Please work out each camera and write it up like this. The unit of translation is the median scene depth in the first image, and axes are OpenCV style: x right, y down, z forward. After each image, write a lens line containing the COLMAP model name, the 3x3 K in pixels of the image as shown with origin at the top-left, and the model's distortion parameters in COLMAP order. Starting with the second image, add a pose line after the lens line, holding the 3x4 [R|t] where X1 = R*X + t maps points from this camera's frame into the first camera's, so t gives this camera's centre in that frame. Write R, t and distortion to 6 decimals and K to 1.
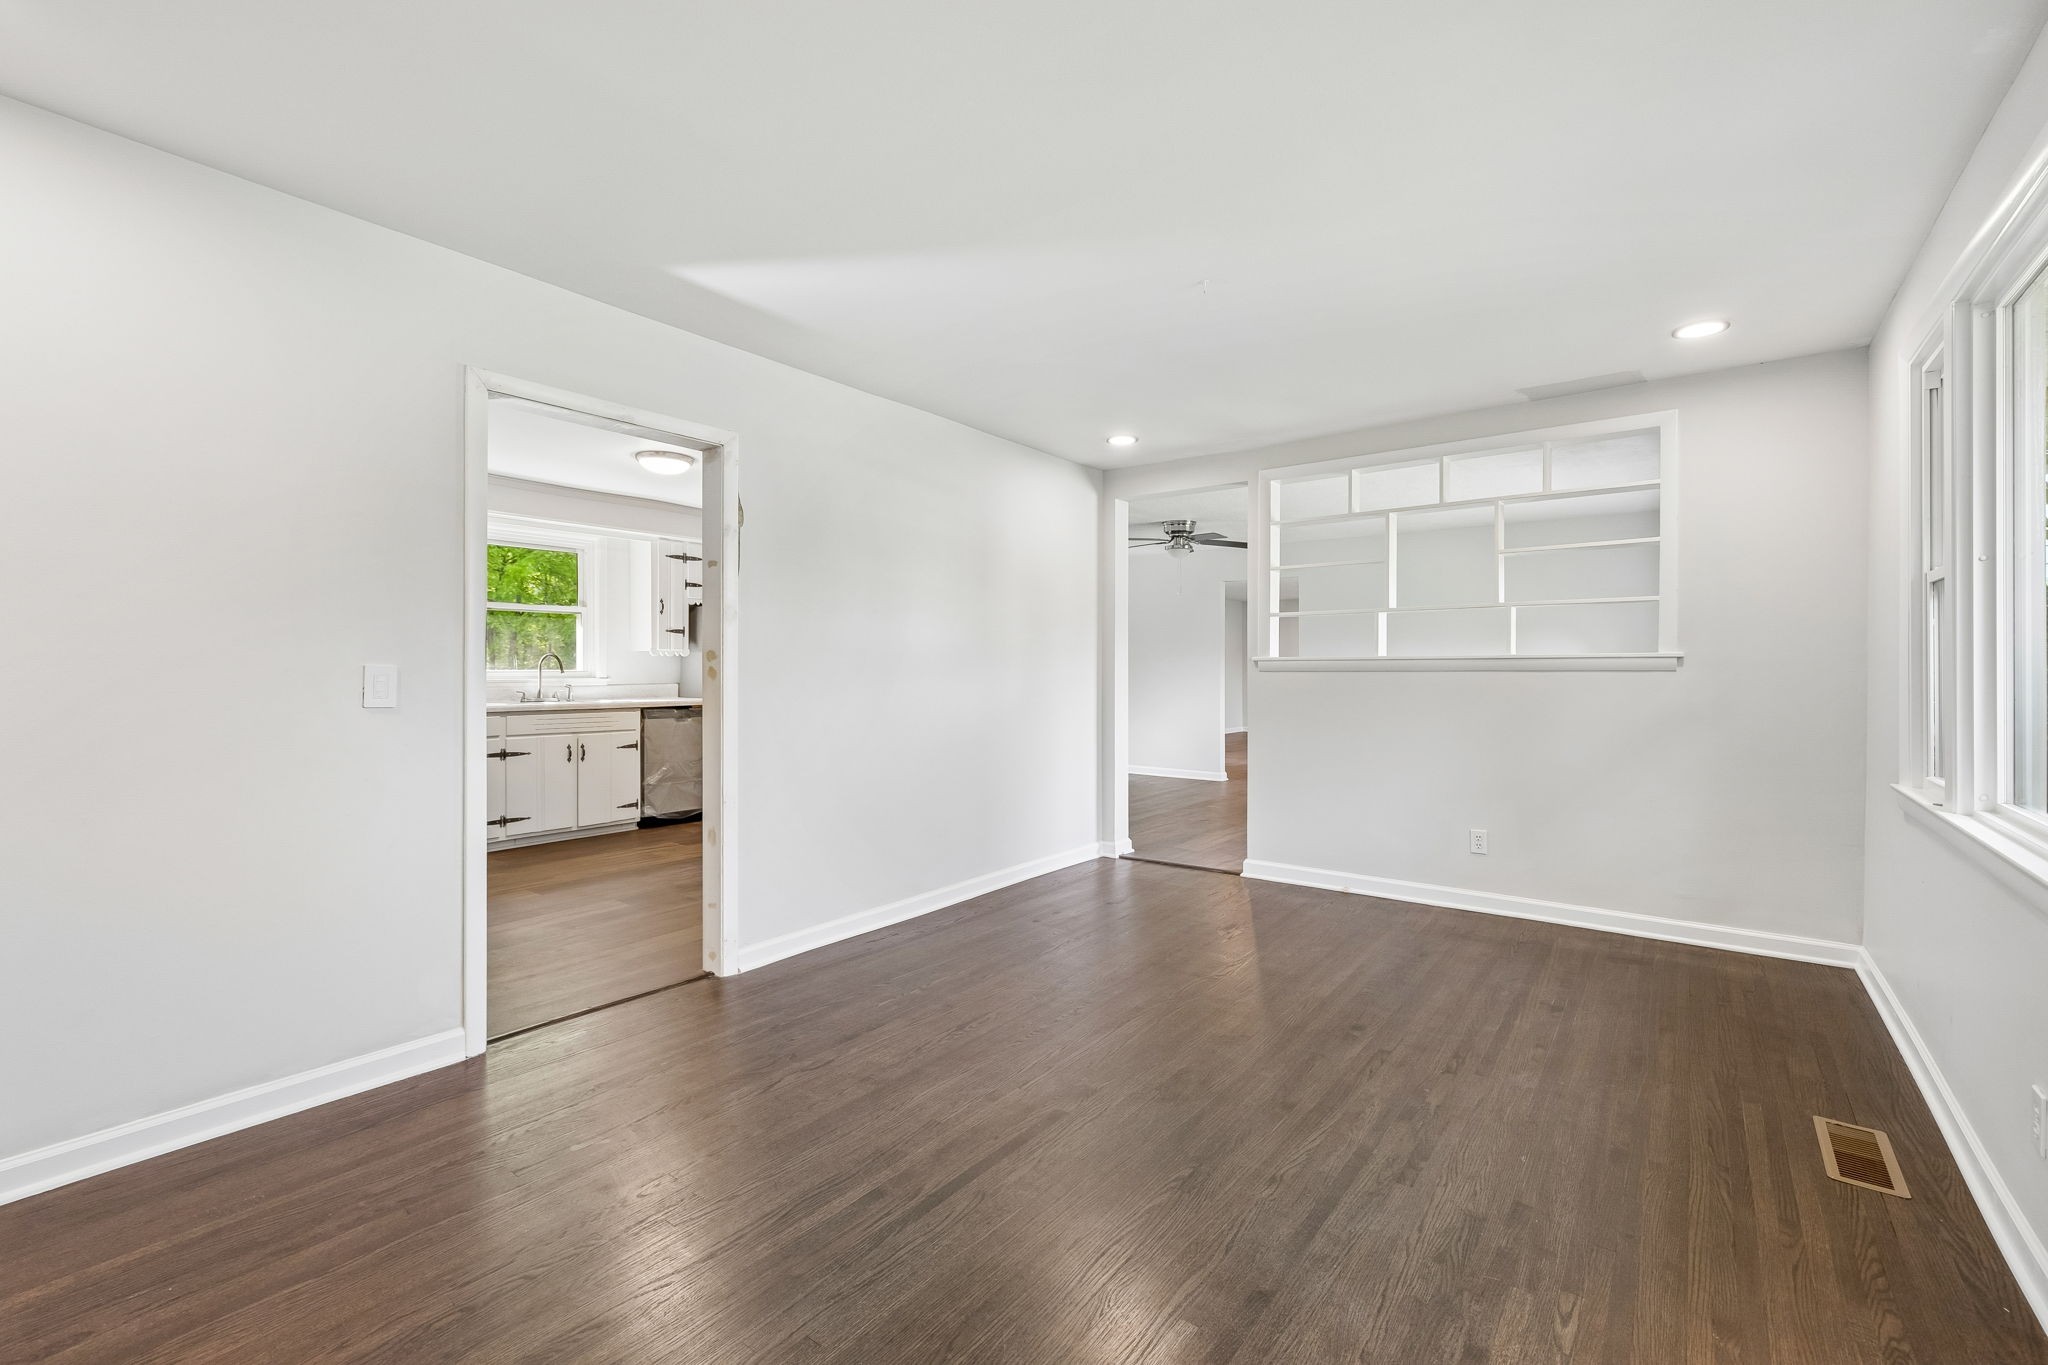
lens RADIAL K [[863.3, 0, 1029.2], [0, 863.3, 667.4], [0, 0, 1]] dist [-0.002667, 0.000713]
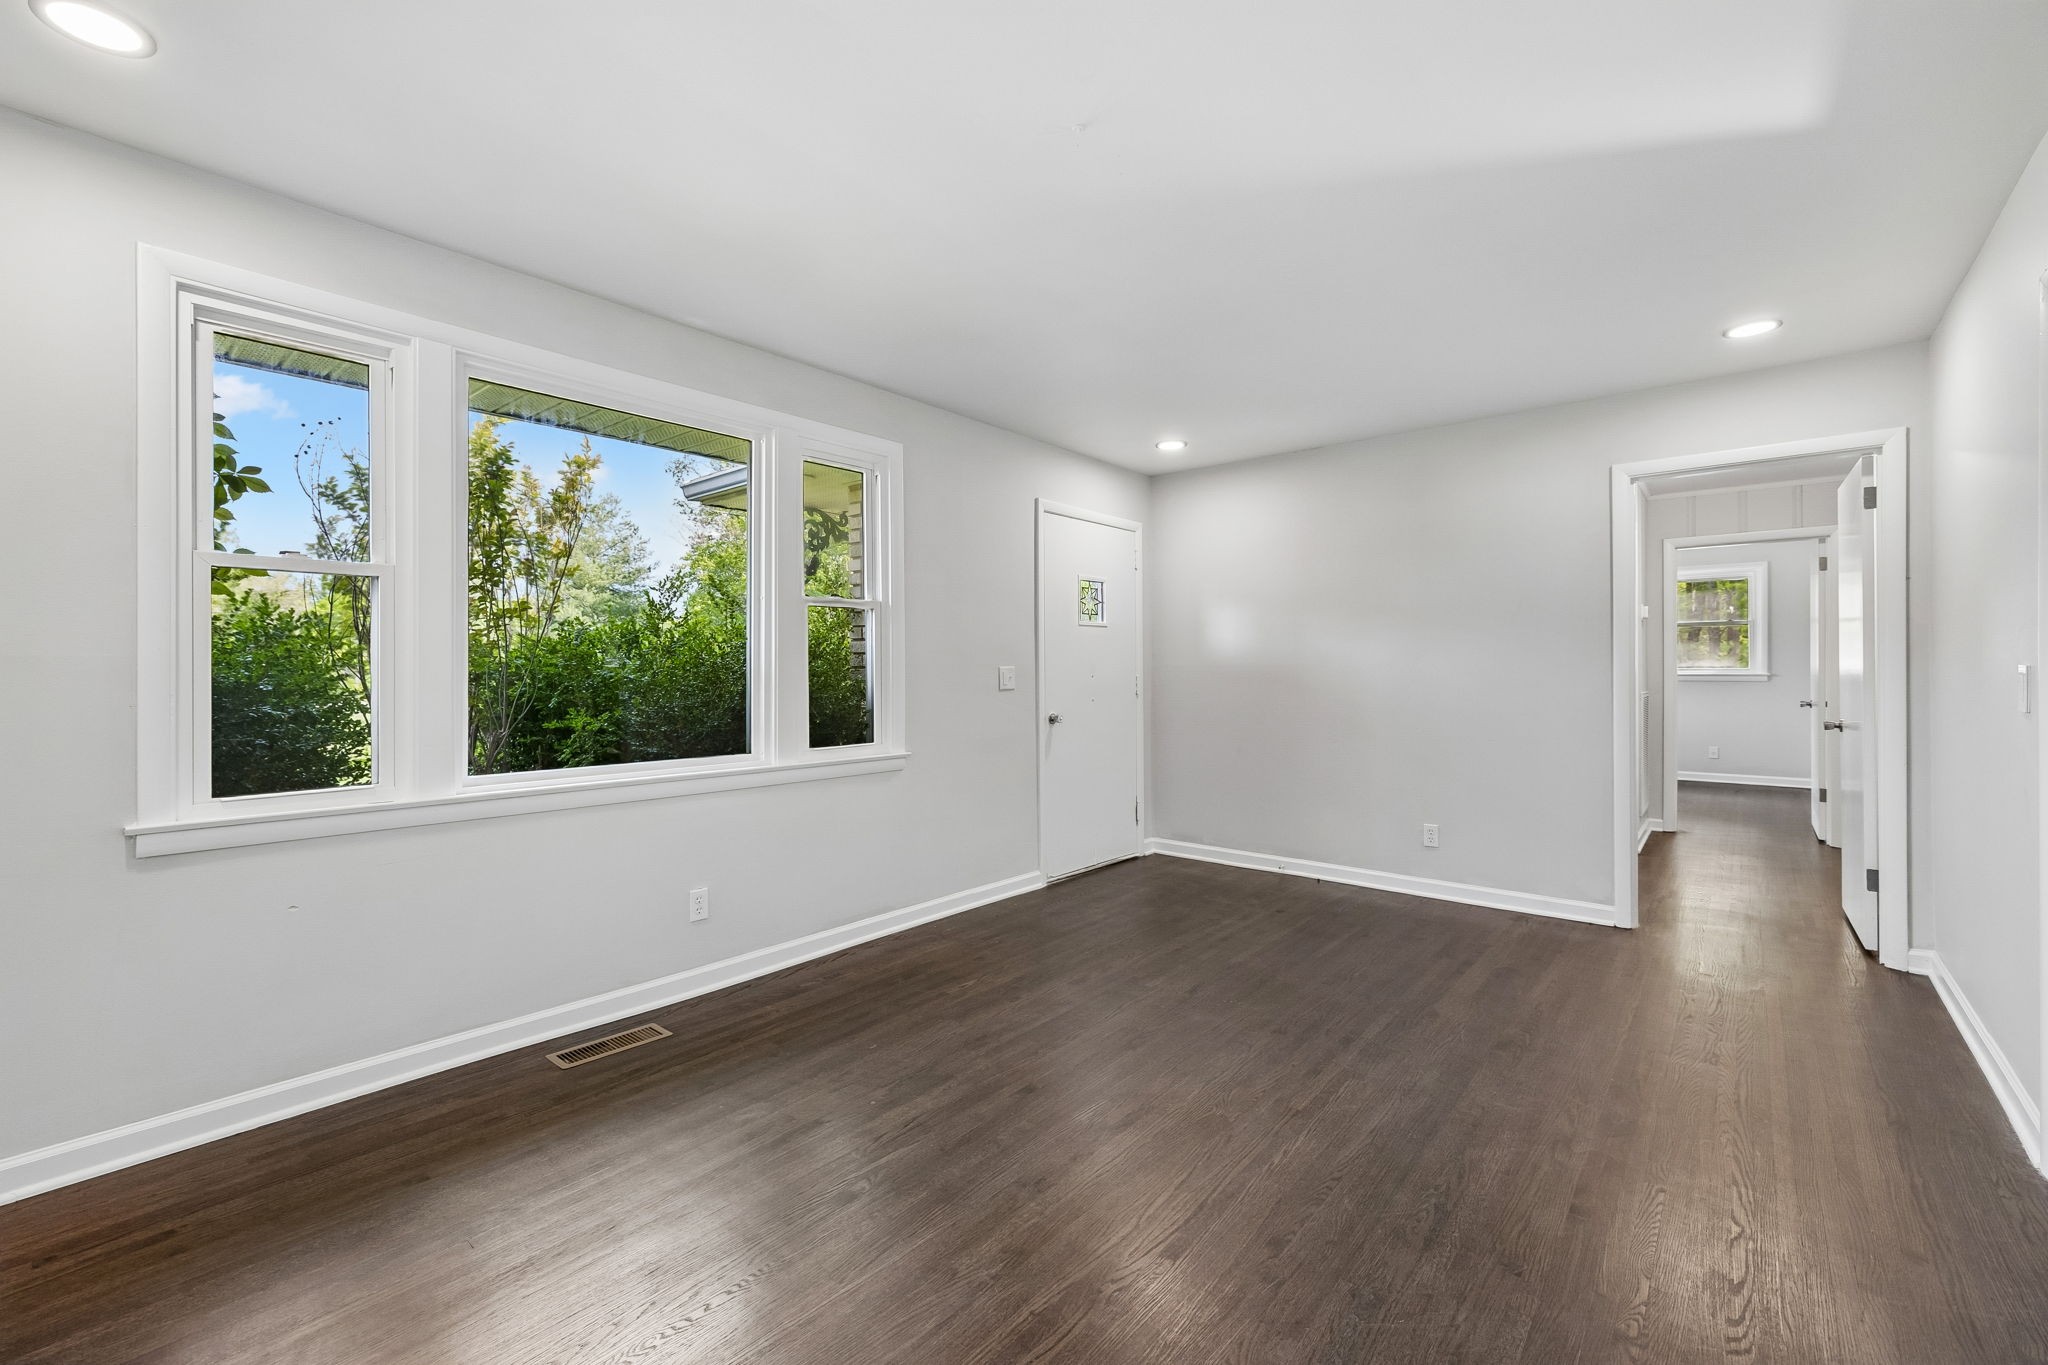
lens RADIAL K [[859.6, 0, 1039.2], [0, 859.6, 672.3], [0, 0, 1]] dist [-0.001150, 0.000405]
pose [[-0.999393, 0.000591, 0.034822, 0.178640], [0.000794, 0.999983, 0.005827, 0.000484], [-0.034818, 0.005851, -0.999377, 1.456286]]
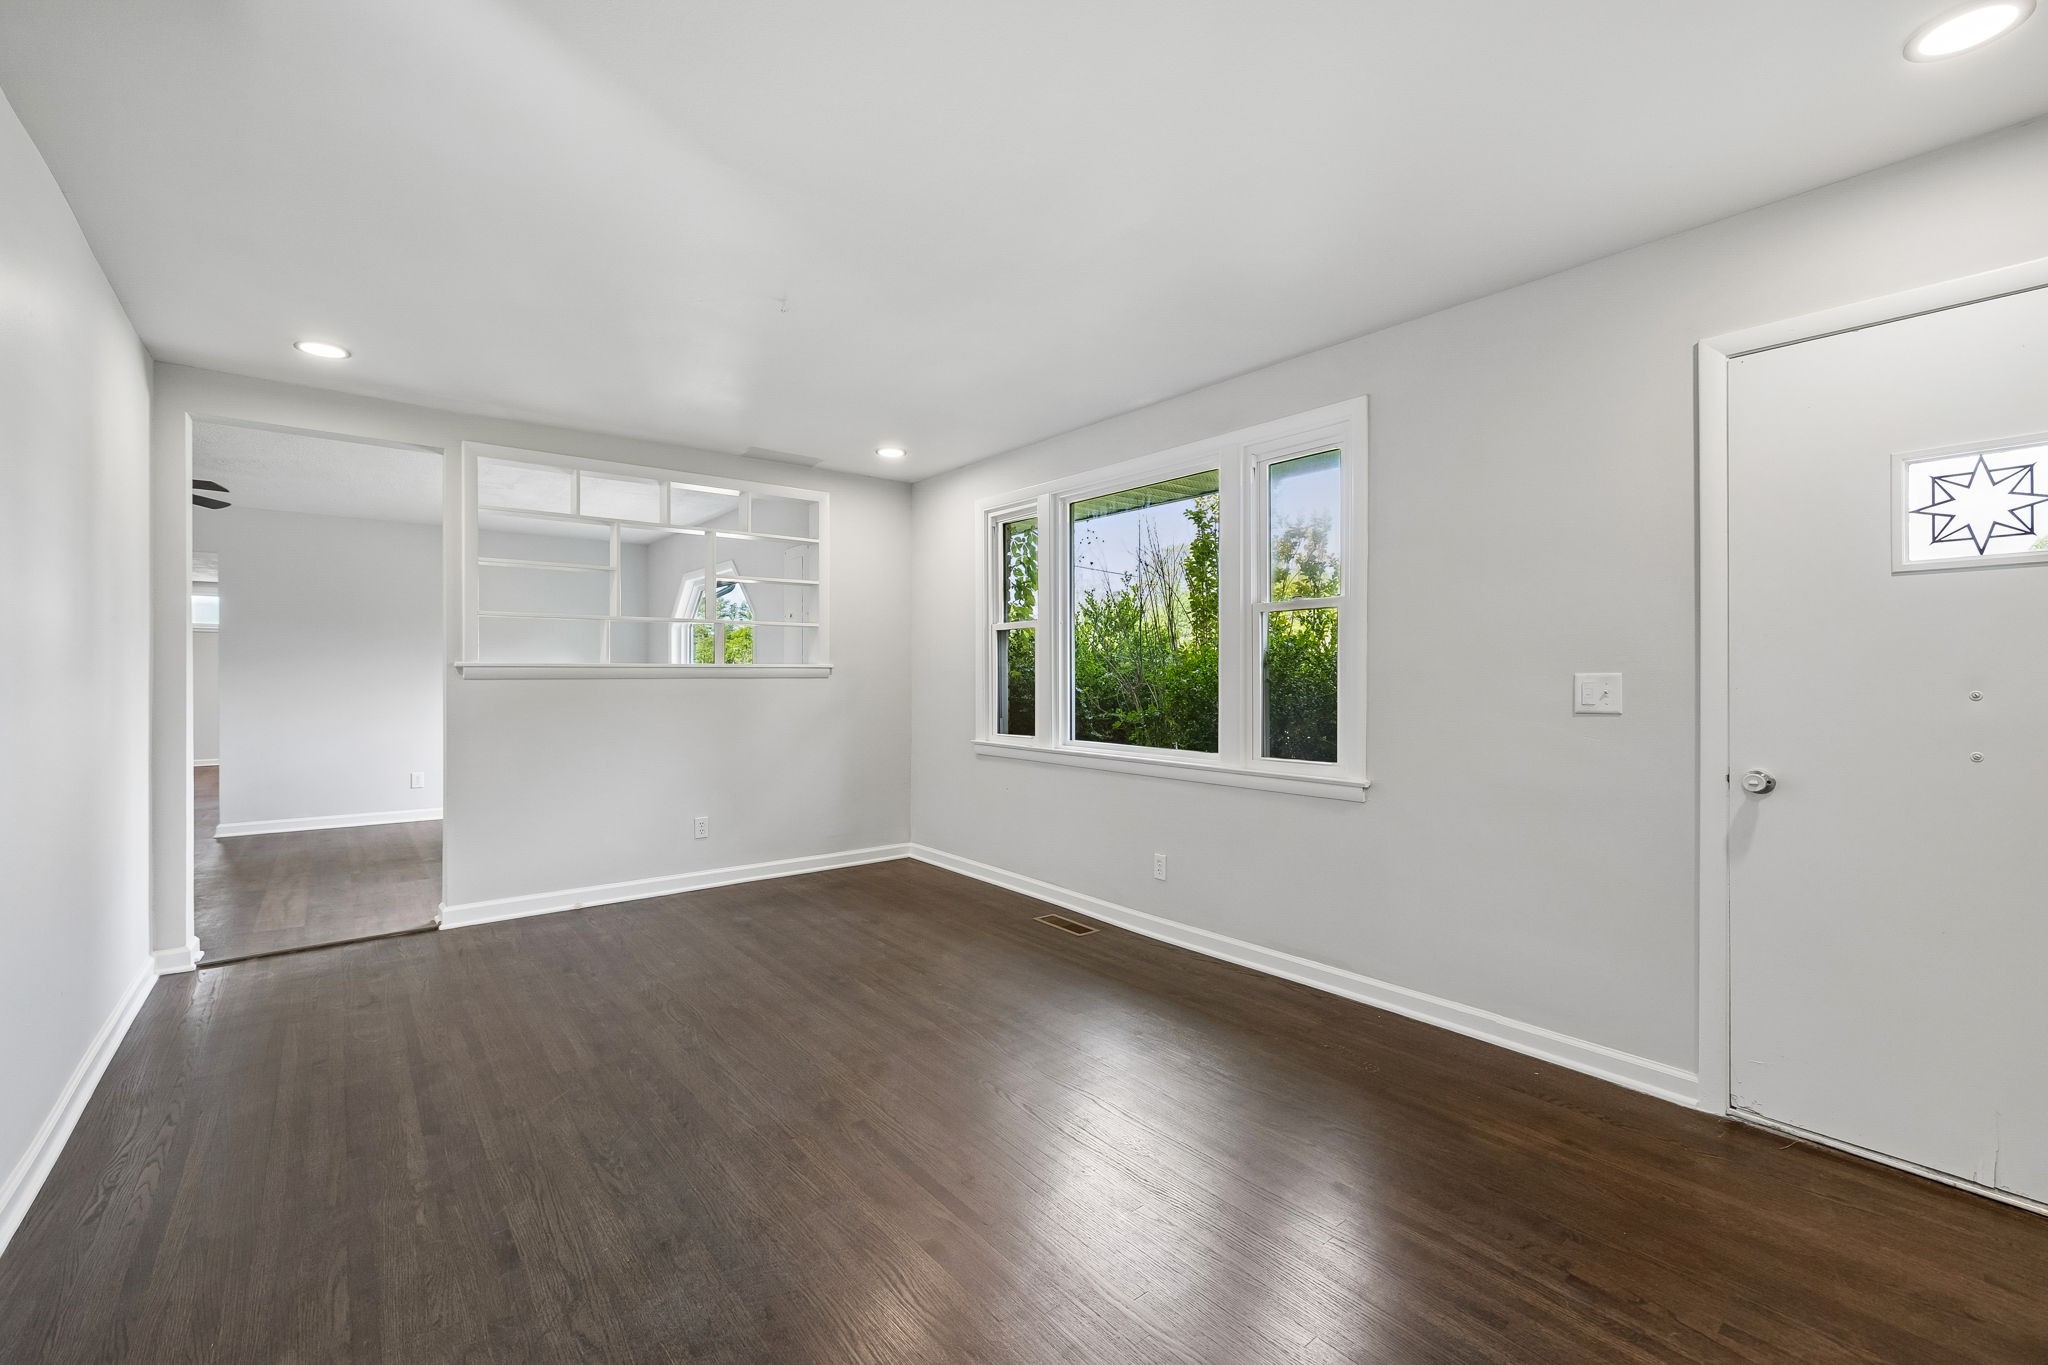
lens RADIAL K [[859.6, 0, 997.6], [0, 859.6, 681.1], [0, 0, 1]] dist [-0.001150, 0.000405]
pose [[0.256357, -0.003978, 0.966574, -0.613837], [-0.000285, 0.999991, 0.004191, 0.003903], [-0.966582, -0.001350, 0.256353, 0.421325]]
